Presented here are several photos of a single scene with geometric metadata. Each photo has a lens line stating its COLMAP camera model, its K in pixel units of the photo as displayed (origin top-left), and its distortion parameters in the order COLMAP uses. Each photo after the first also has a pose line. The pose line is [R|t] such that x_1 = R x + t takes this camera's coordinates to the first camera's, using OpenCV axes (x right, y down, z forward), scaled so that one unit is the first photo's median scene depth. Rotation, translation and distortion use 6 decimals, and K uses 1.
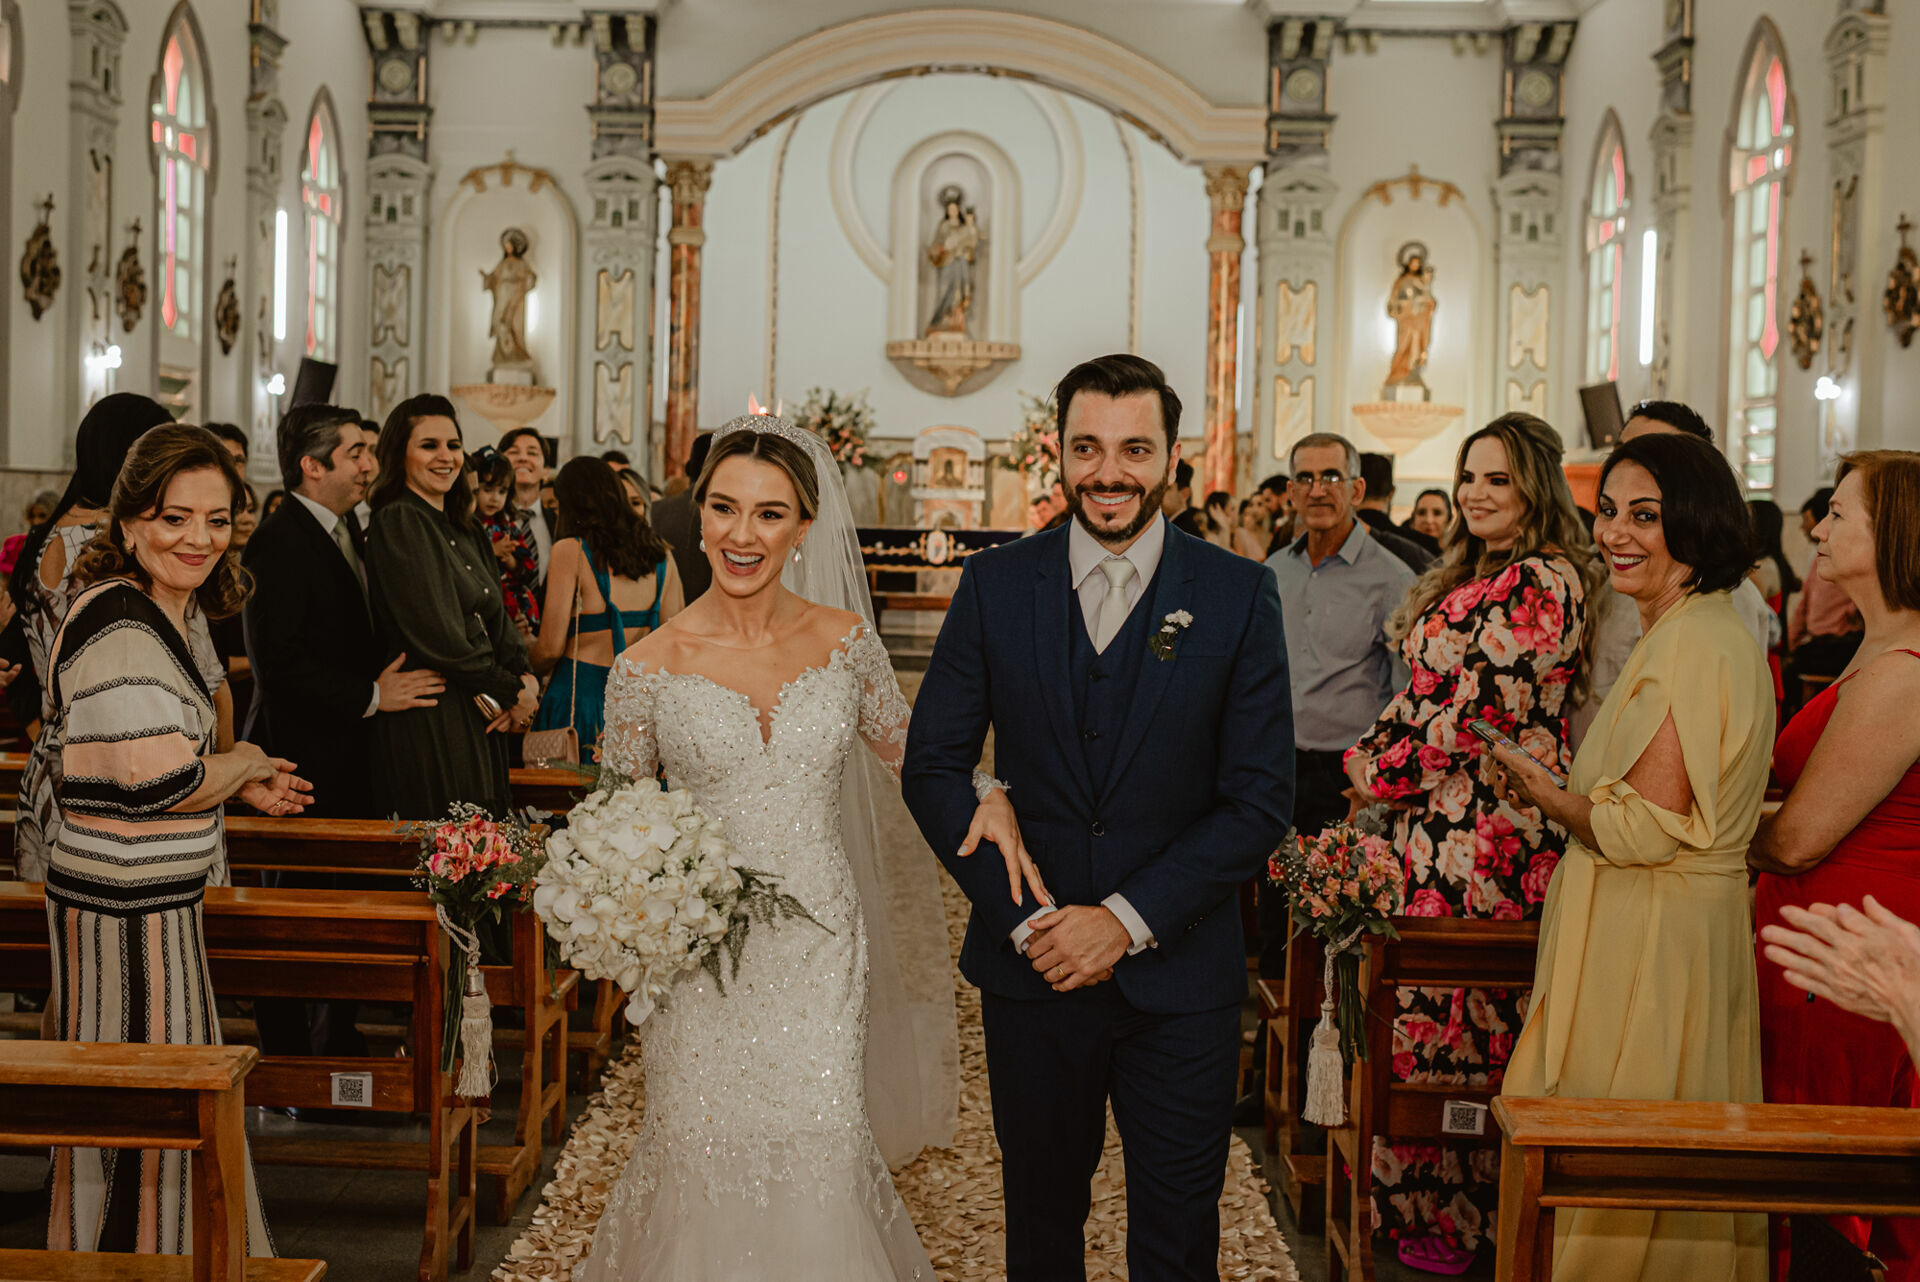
lens RADIAL K [[2706.8, 0, 960.0], [0, 2706.8, 641.0], [0, 0, 1]] dist [0.130297, 0.006122]
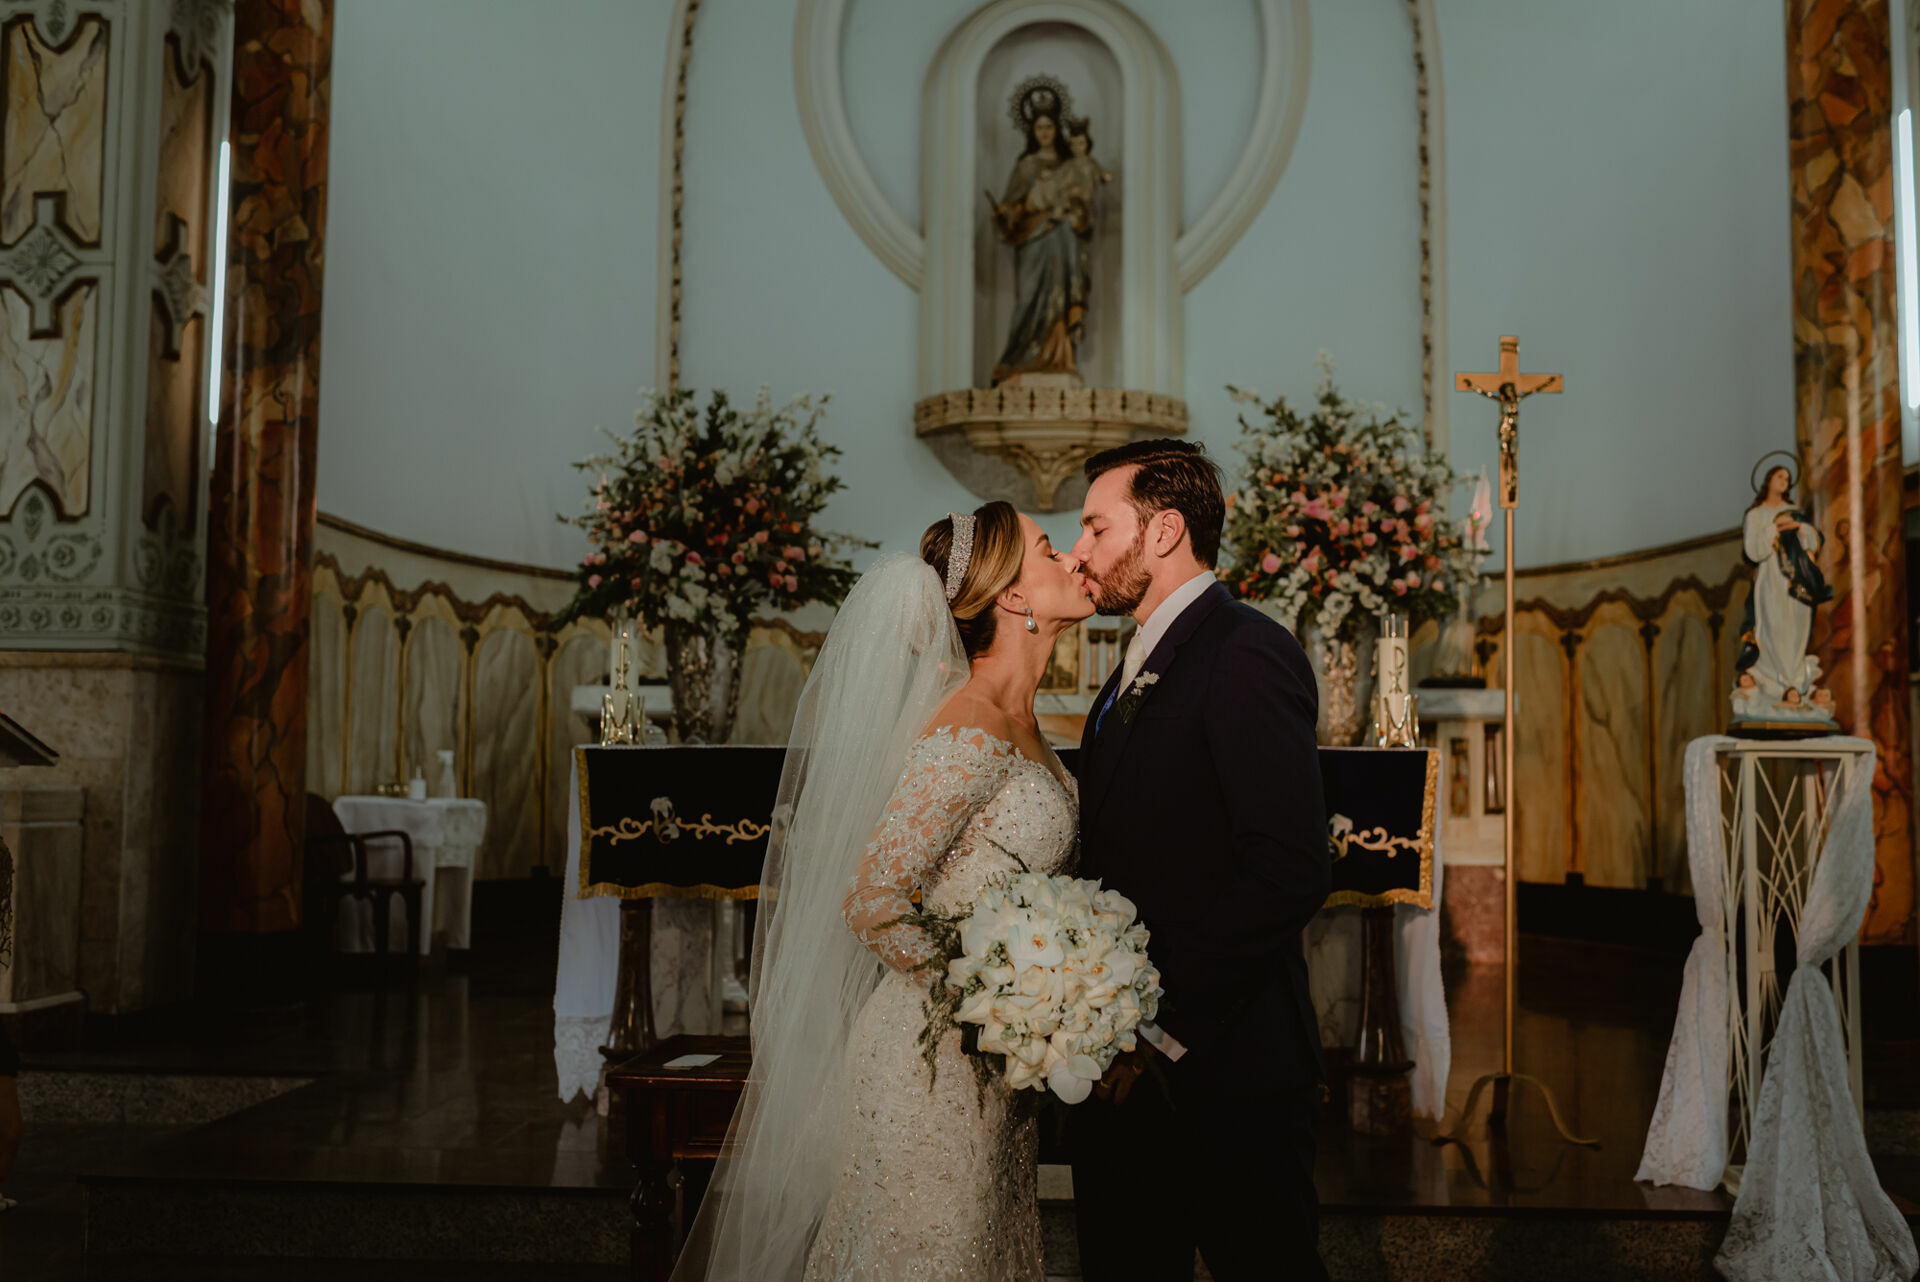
lens RADIAL K [[1883.4, 0, 908.4], [0, 1883.4, 642.8], [0, 0, 1]] dist [0.003709, -0.078104]
pose [[0.996512, -0.020392, -0.080925, -0.001380], [0.009888, 0.991708, -0.128132, -0.022898], [0.082867, 0.126884, 0.988450, 0.671553]]
